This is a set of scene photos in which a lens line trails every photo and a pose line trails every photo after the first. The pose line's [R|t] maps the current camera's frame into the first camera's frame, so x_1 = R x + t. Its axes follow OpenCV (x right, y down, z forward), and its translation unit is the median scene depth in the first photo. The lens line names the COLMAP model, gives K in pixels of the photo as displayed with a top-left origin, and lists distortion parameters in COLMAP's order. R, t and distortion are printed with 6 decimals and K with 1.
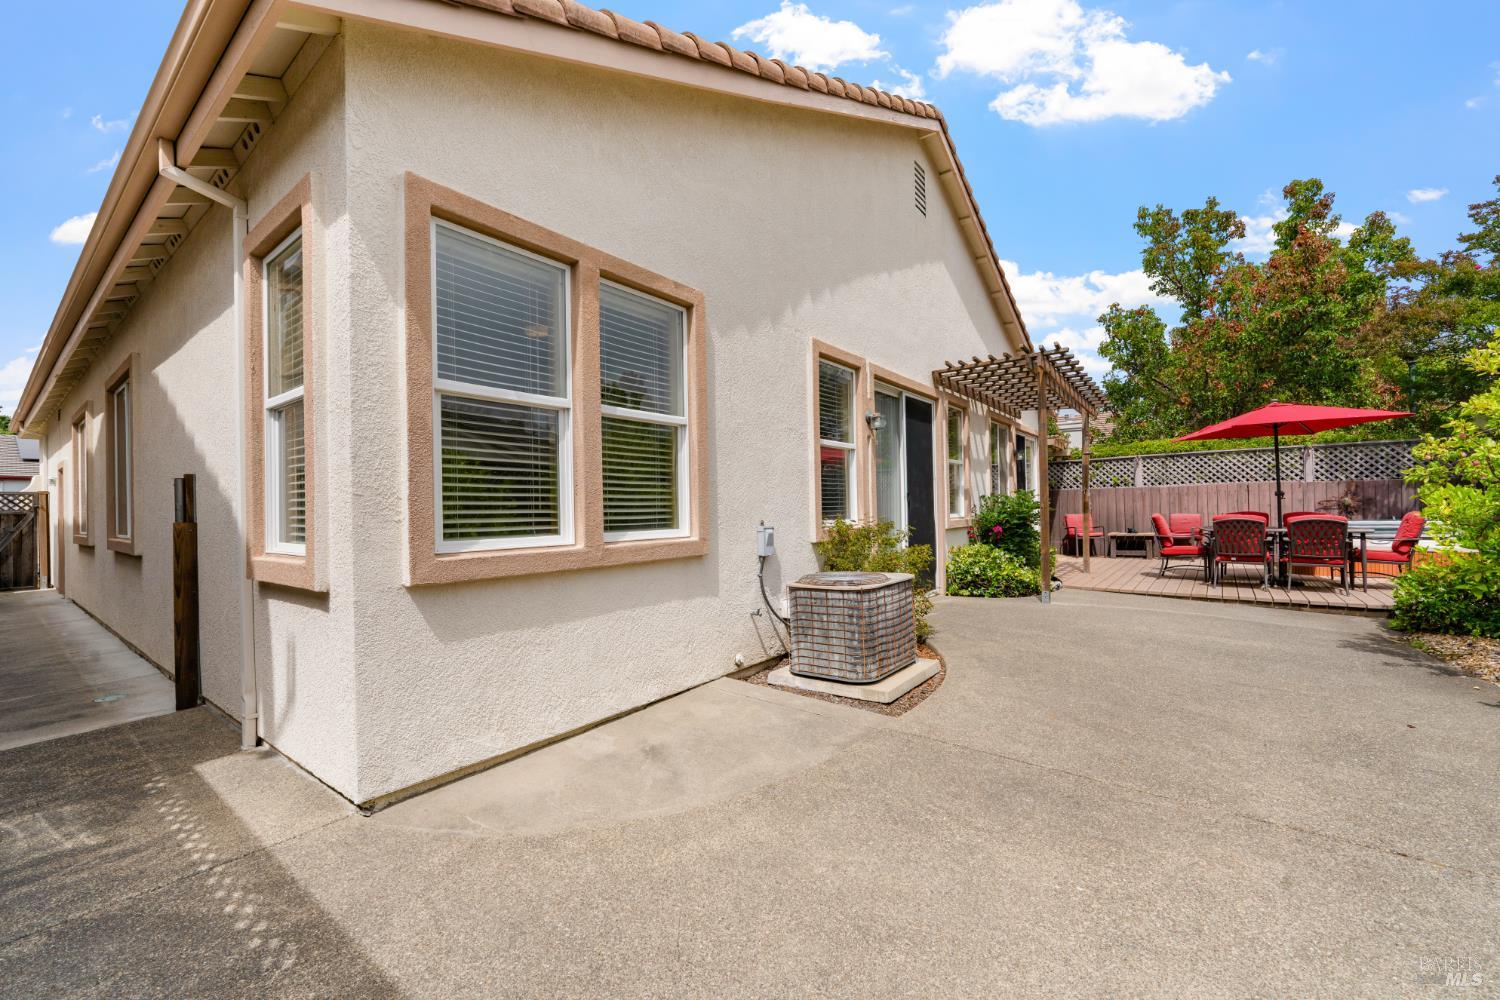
lens RADIAL K [[602.4, 0, 742.4], [0, 602.4, 502.0], [0, 0, 1]] dist [0.000469, -0.000223]
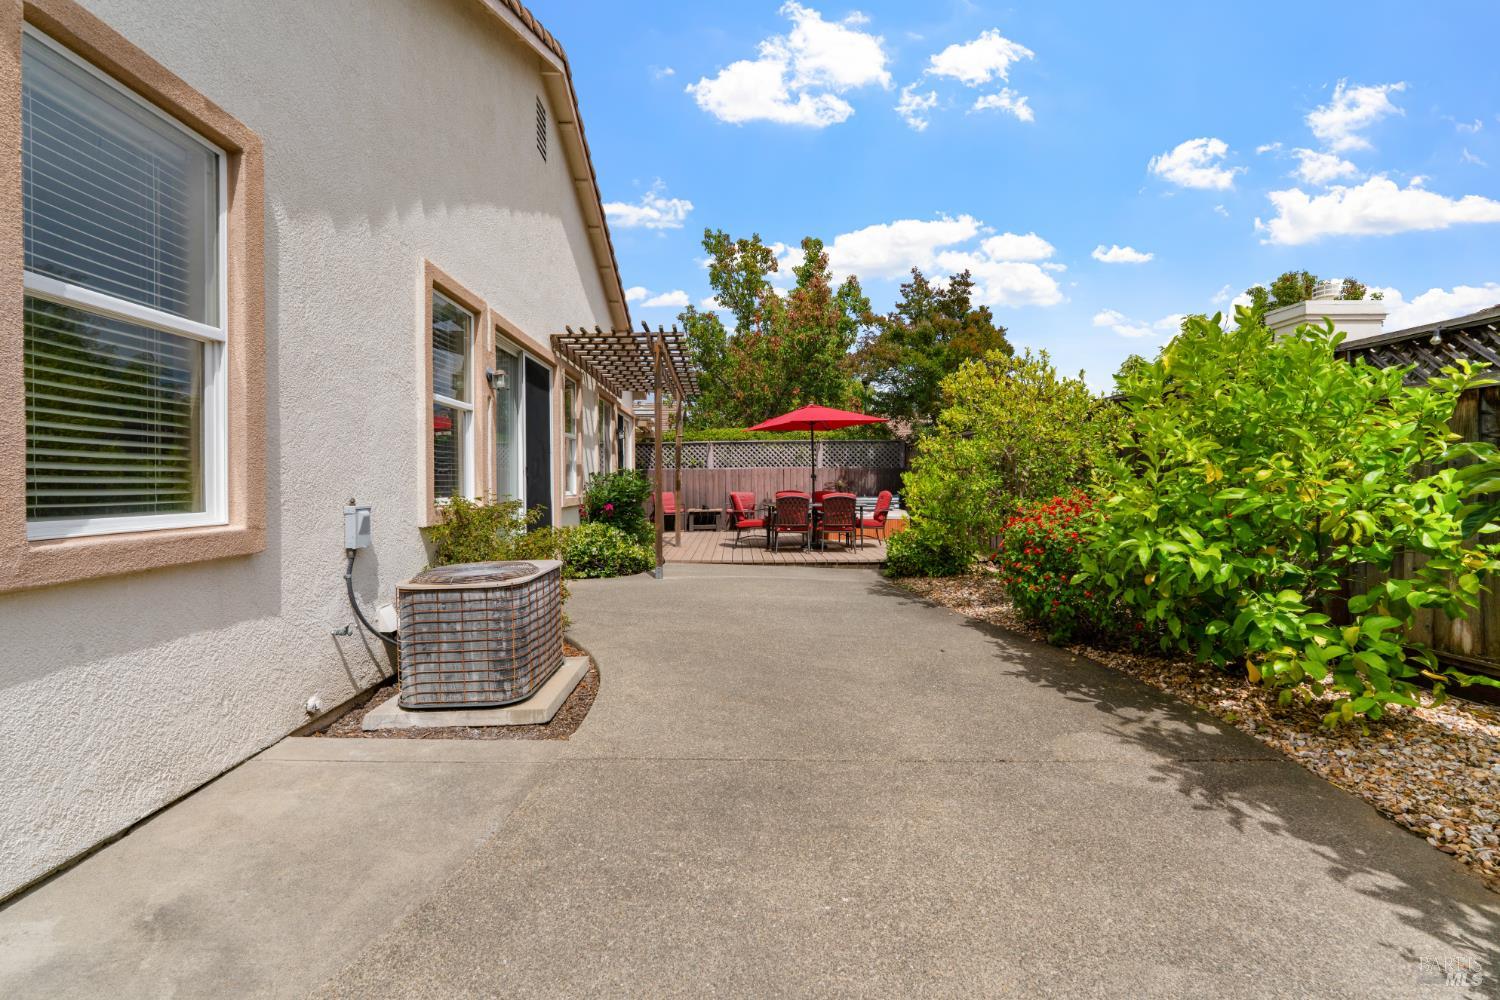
lens RADIAL K [[612.3, 0, 741.7], [0, 612.3, 482.1], [0, 0, 1]] dist [-0.000678, -0.000324]
pose [[0.777986, 0.013100, 0.628145, -0.054083], [-0.014503, 0.999891, -0.002890, 0.006384], [-0.628114, -0.006861, 0.778091, 0.139504]]
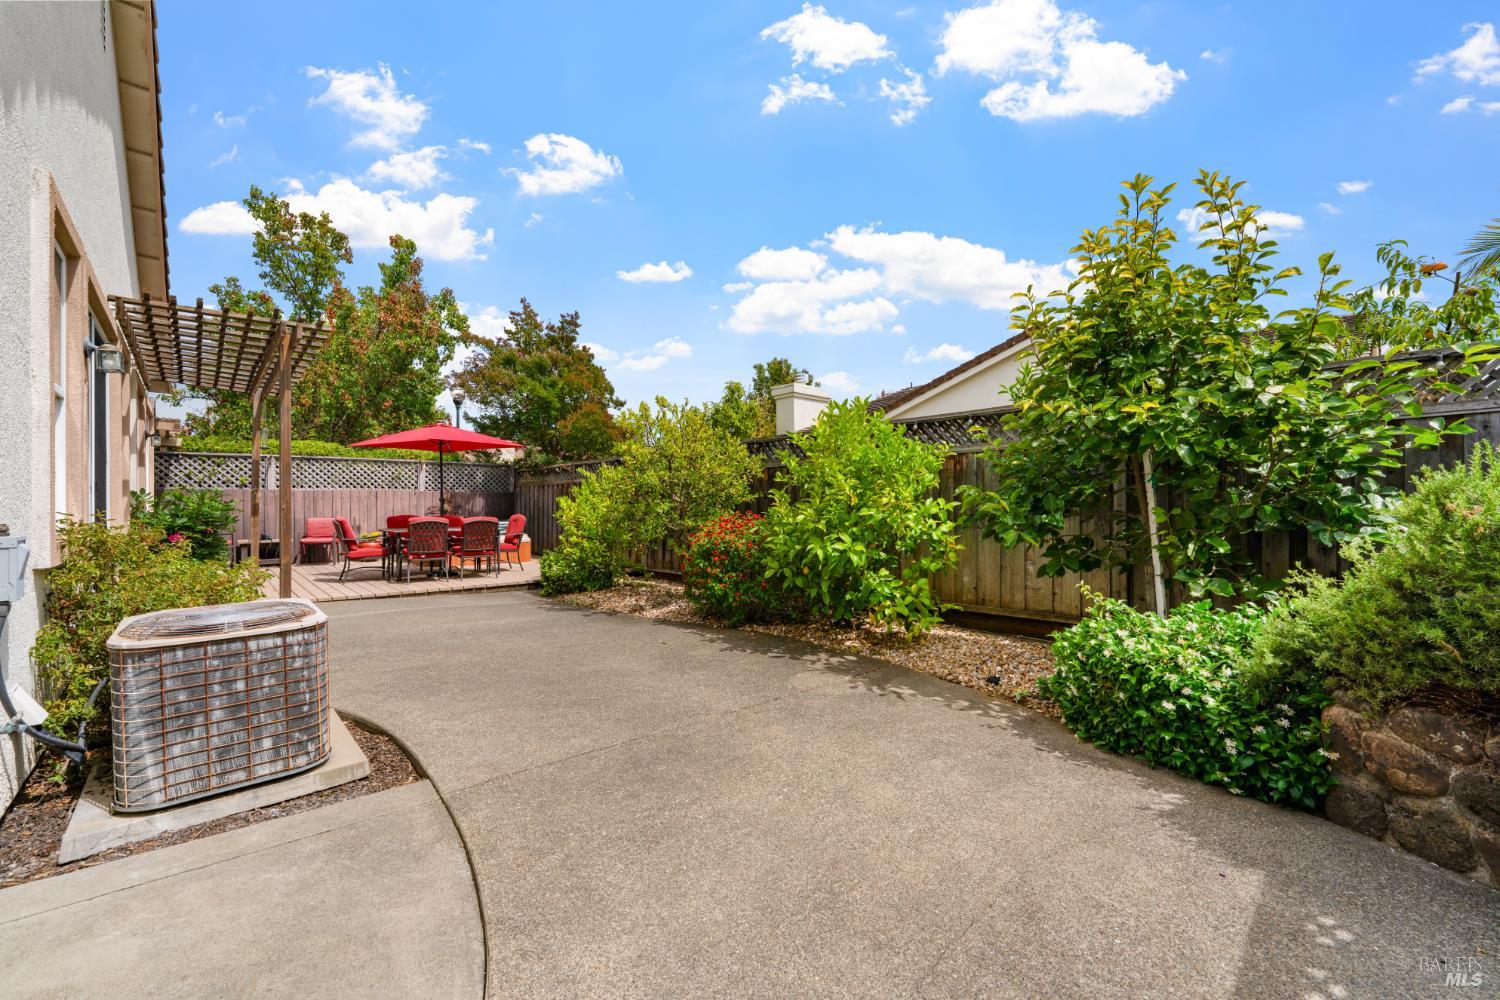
lens RADIAL K [[603.1, 0, 740.9], [0, 603.1, 504.2], [0, 0, 1]] dist [-0.001580, 0.000019]
pose [[0.172826, 0.018407, 0.984780, -0.278195], [-0.009793, 0.999808, -0.016970, 0.014558], [-0.984904, -0.006711, 0.172973, 0.315752]]
